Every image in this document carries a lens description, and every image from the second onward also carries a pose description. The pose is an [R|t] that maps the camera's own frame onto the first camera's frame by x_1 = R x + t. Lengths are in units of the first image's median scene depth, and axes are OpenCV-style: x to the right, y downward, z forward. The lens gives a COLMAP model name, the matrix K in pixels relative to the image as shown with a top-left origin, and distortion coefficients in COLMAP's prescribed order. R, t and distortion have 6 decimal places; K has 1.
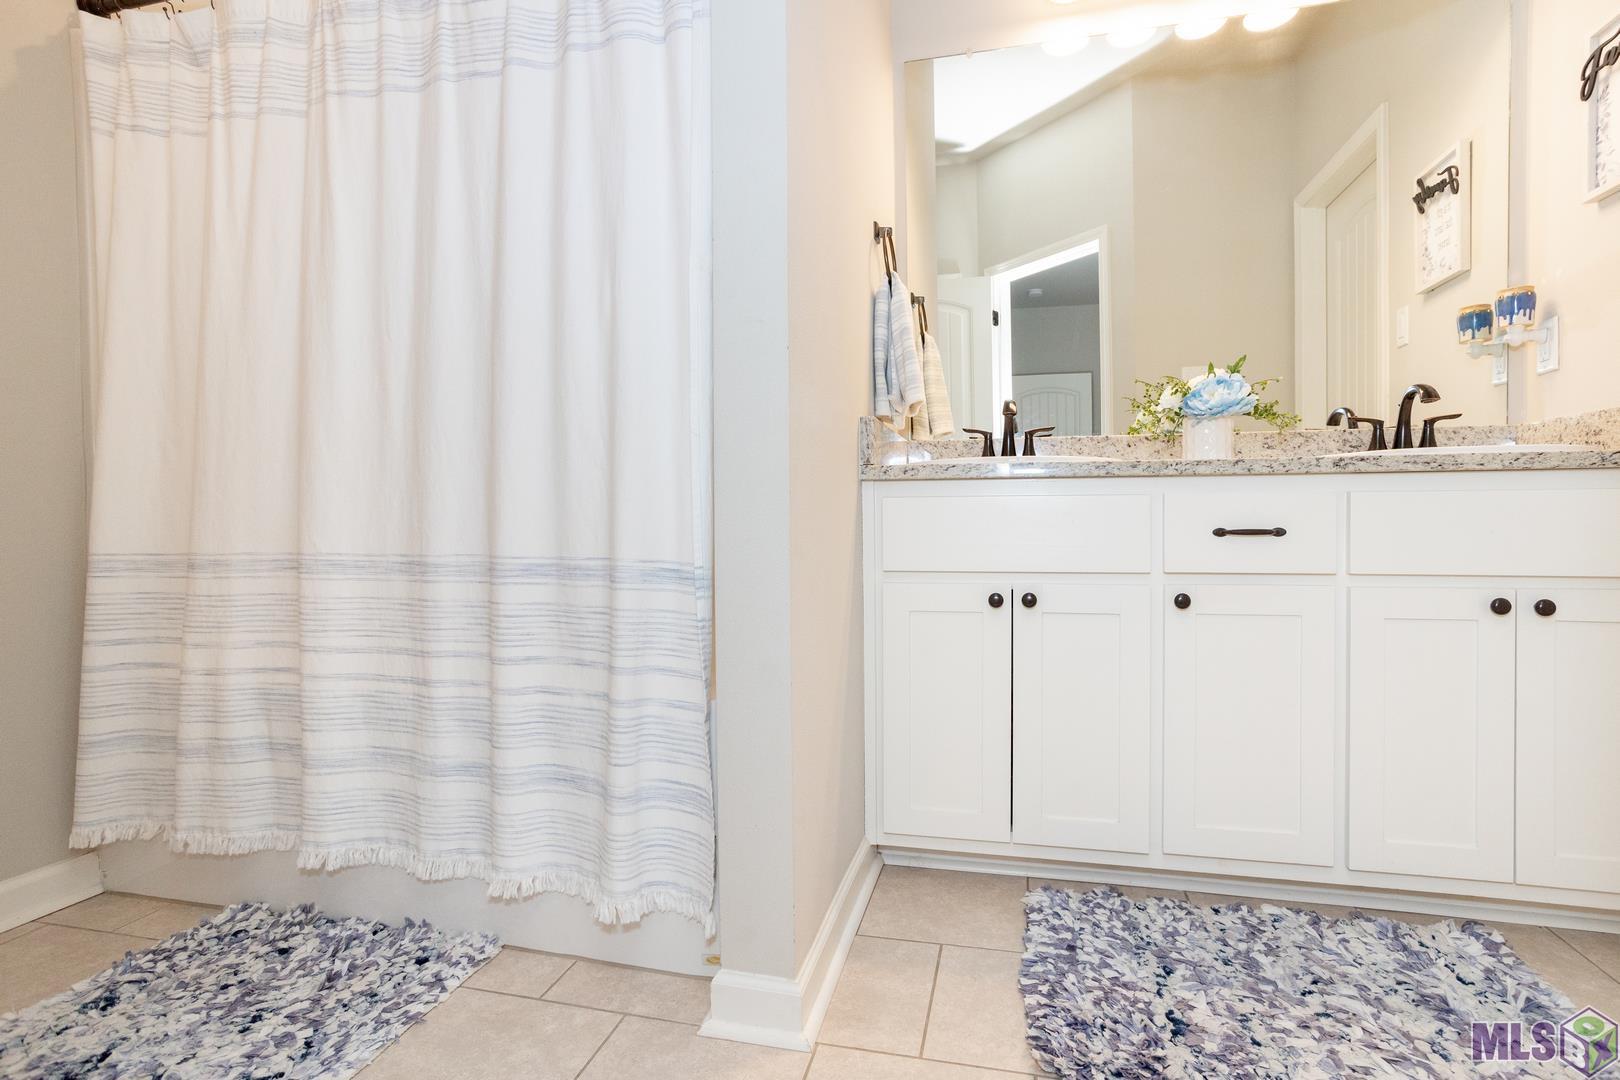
lens RADIAL K [[791.1, 0, 799.4], [0, 791.1, 514.4], [0, 0, 1]] dist [-0.043412, 0.027755]
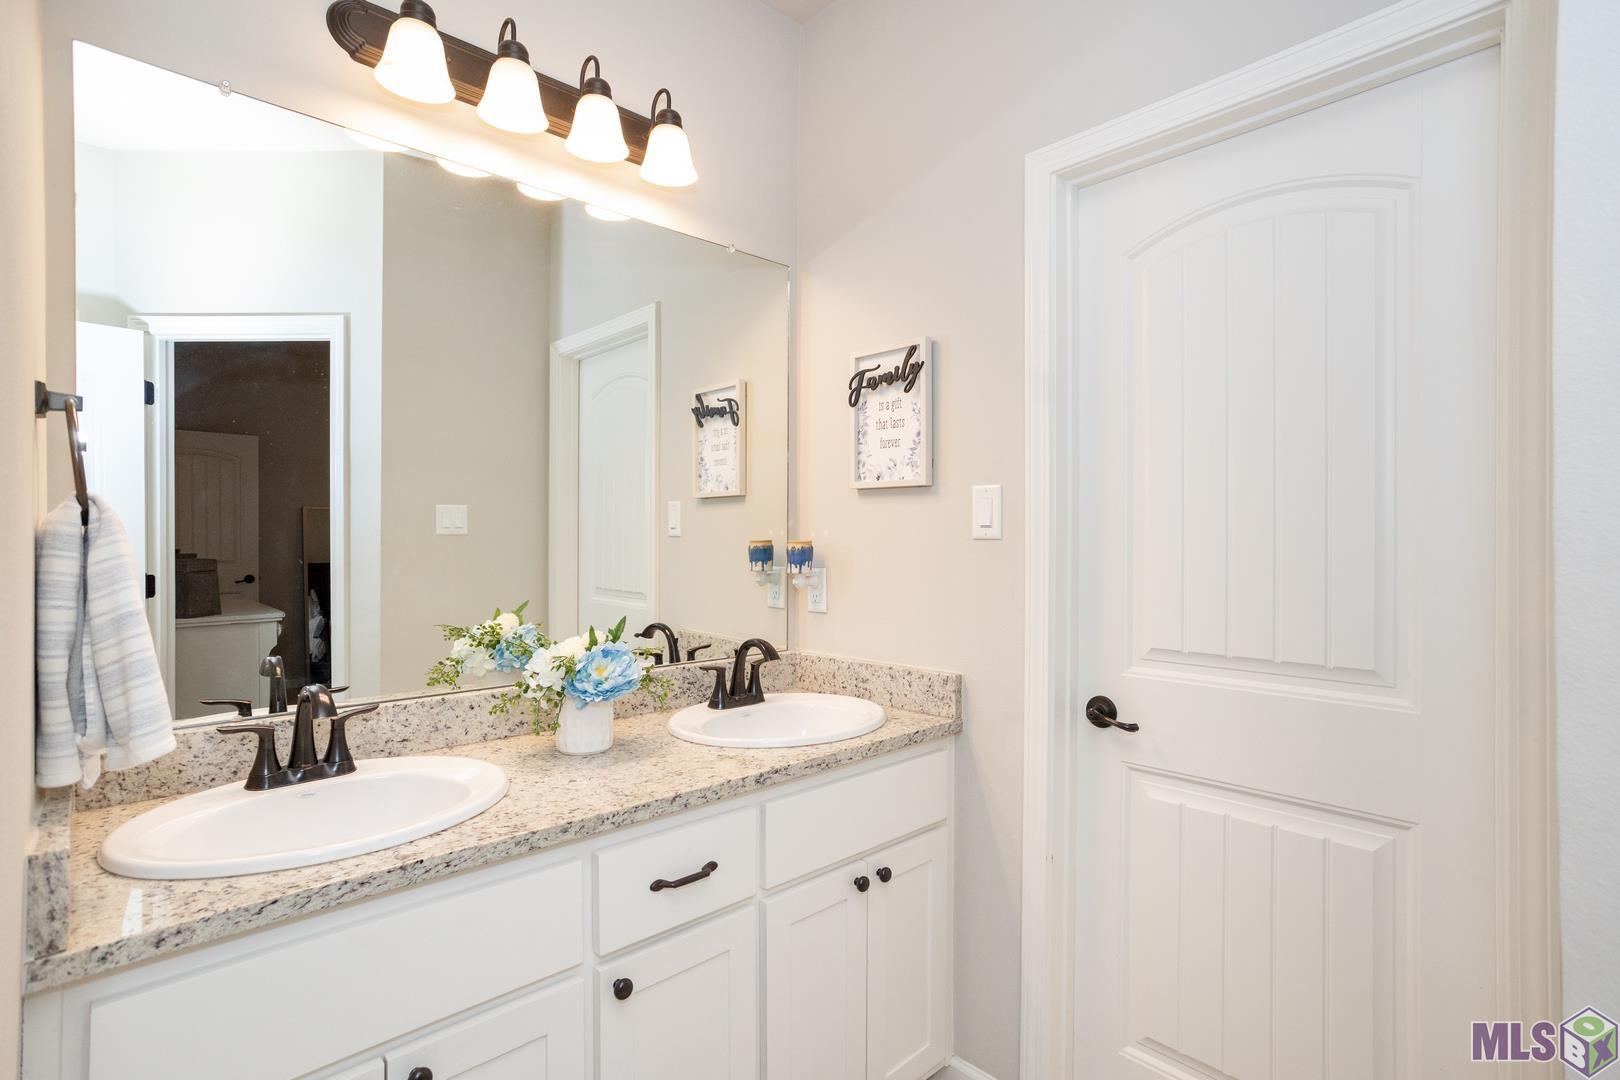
lens RADIAL K [[791.1, 0, 799.4], [0, 791.1, 514.4], [0, 0, 1]] dist [-0.043412, 0.027755]
pose [[0.525824, 0.006511, 0.850569, -0.071903], [0.009557, 0.999862, -0.013562, -0.301497], [-0.850540, 0.015260, 0.525689, 0.373151]]
